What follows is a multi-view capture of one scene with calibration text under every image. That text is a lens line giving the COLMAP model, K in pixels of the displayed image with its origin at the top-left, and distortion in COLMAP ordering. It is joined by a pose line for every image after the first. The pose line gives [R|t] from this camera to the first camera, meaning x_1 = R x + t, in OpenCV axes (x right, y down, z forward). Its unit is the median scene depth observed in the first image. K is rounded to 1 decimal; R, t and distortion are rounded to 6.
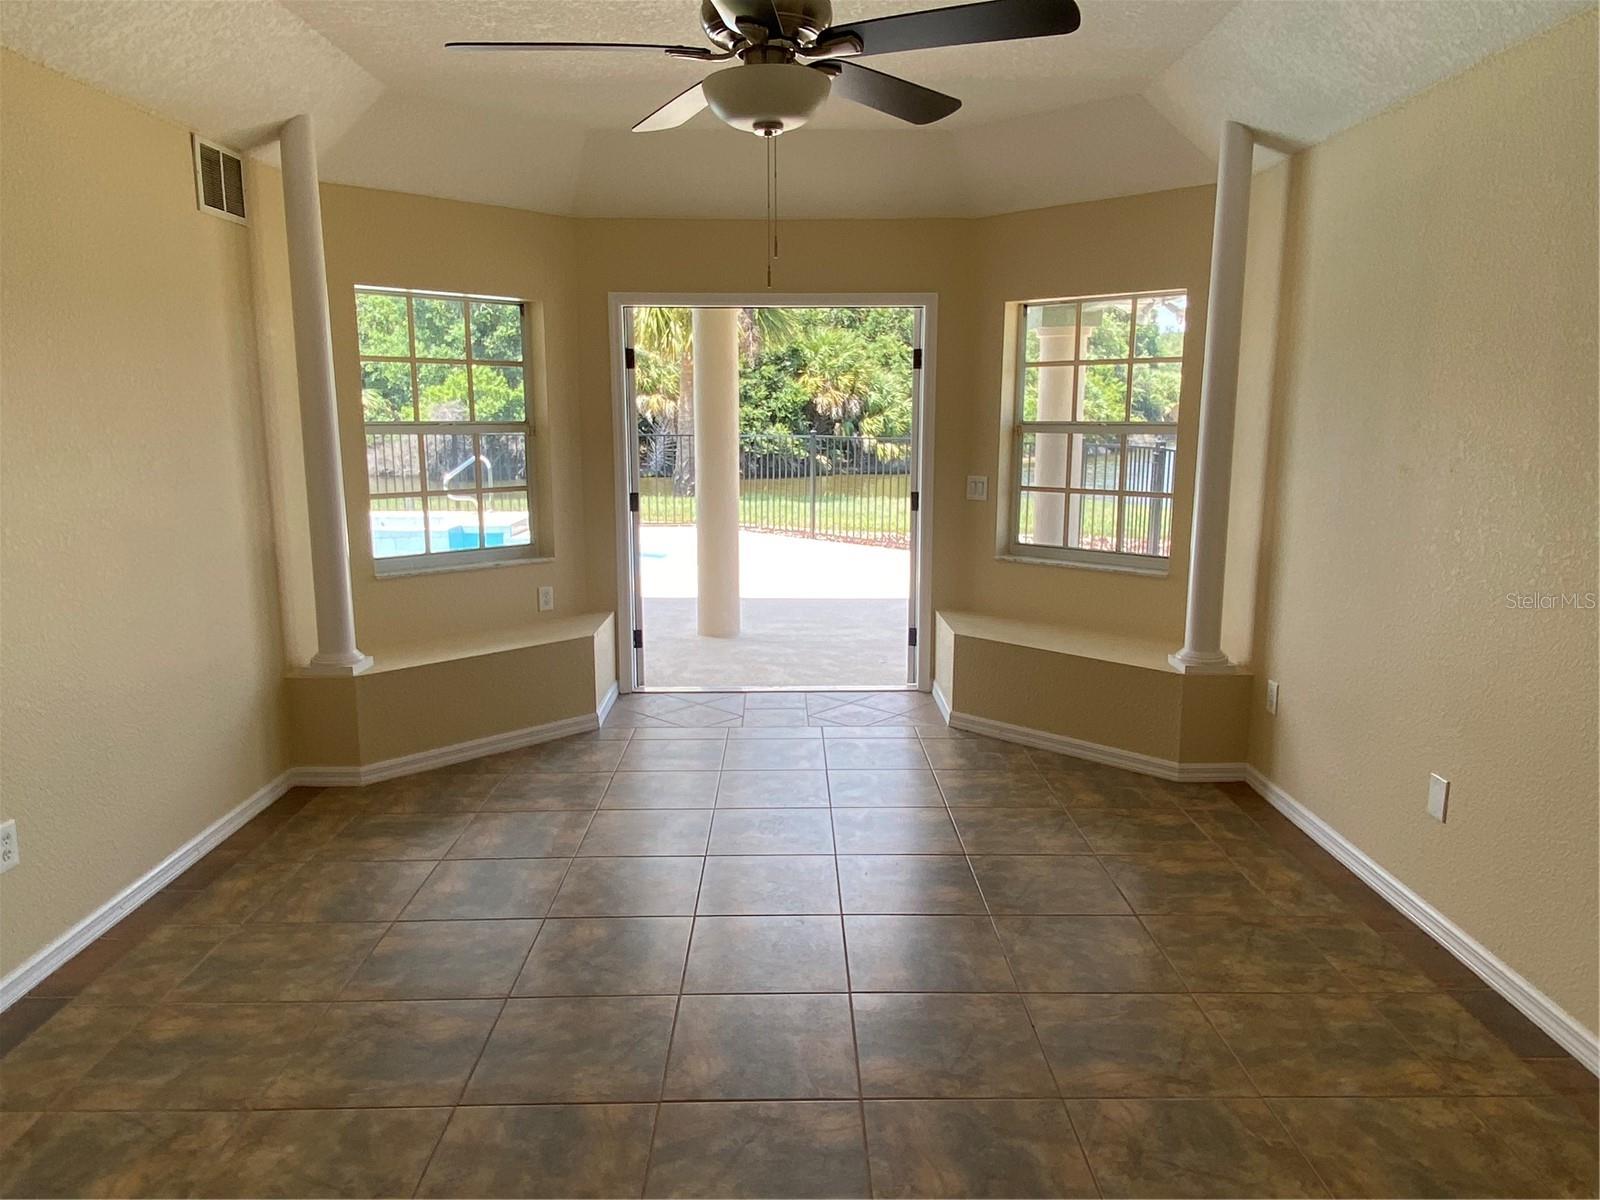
lens RADIAL K [[1100.5, 0, 800.0], [0, 1100.5, 600.0], [0, 0, 1]] dist [0.057614, -0.003183]
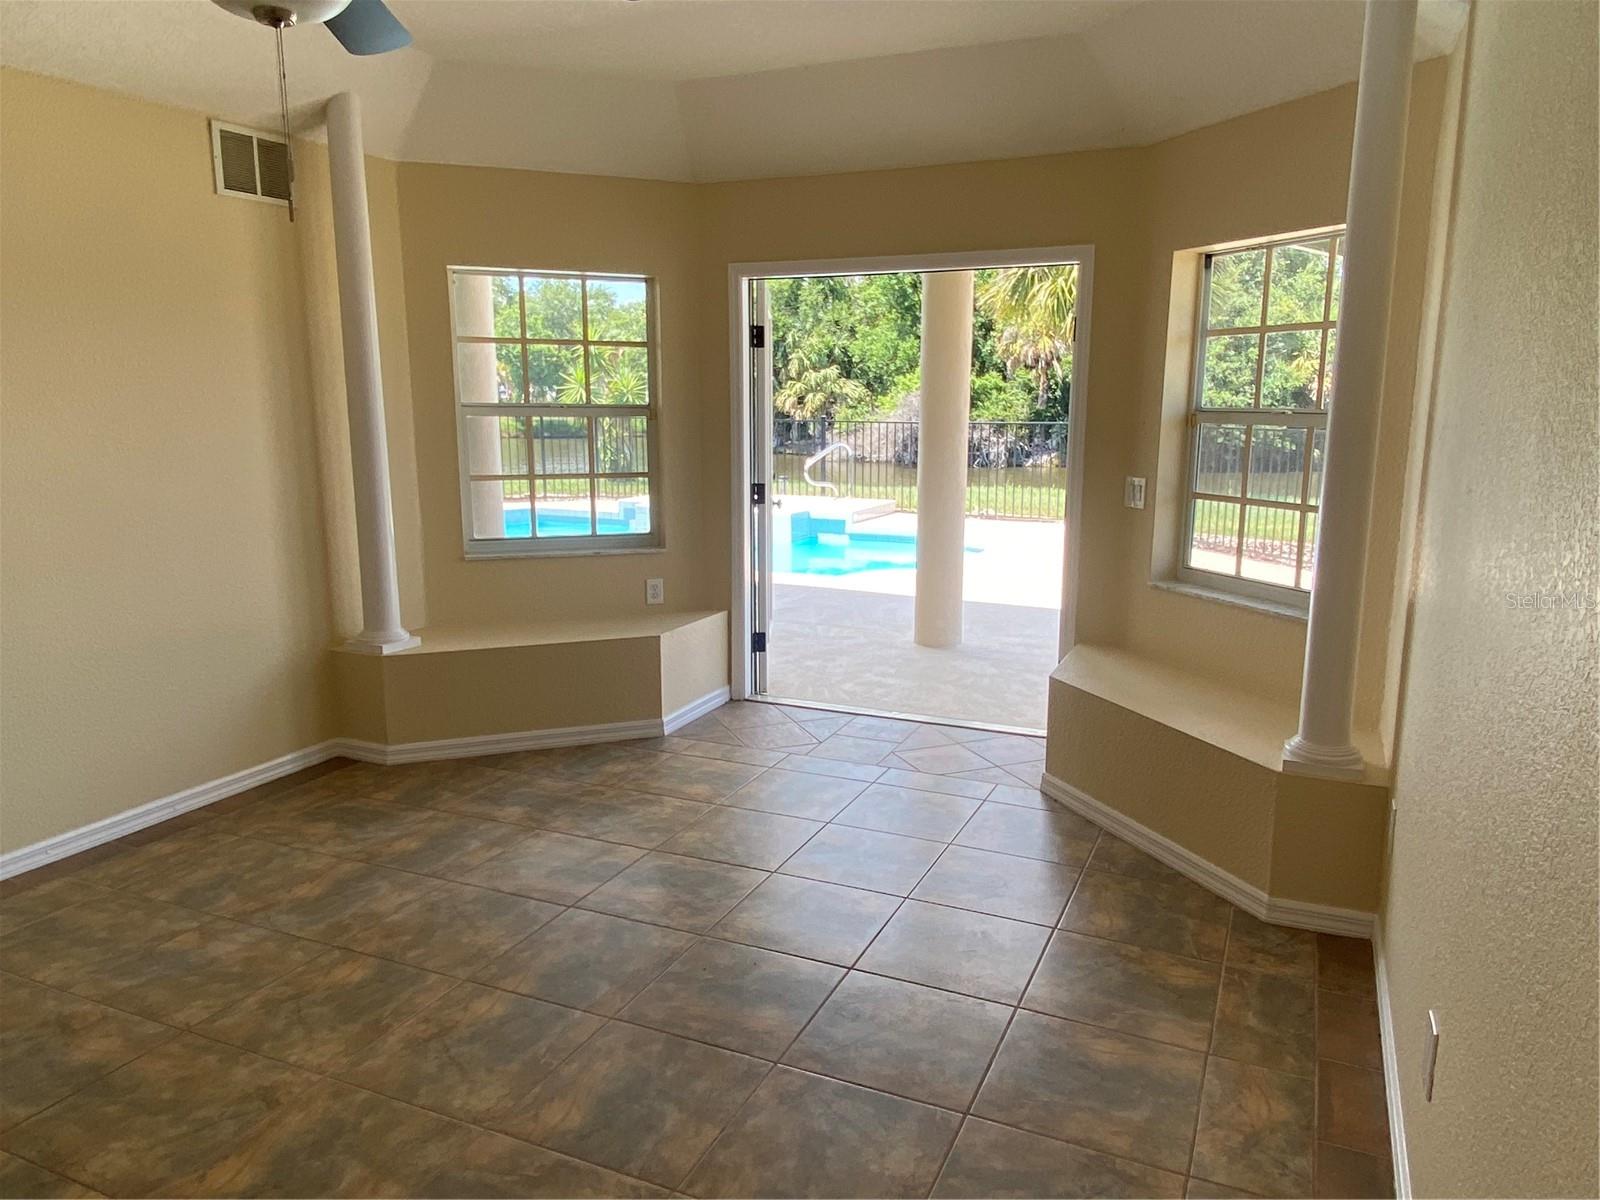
lens RADIAL K [[1102.4, 0, 810.9], [0, 1102.4, 601.0], [0, 0, 1]] dist [0.069150, -0.048519]
pose [[0.911488, 0.080038, -0.403464, 0.296857], [-0.075525, 0.996775, 0.027115, -0.031047], [0.404333, 0.005757, 0.914594, 0.199281]]
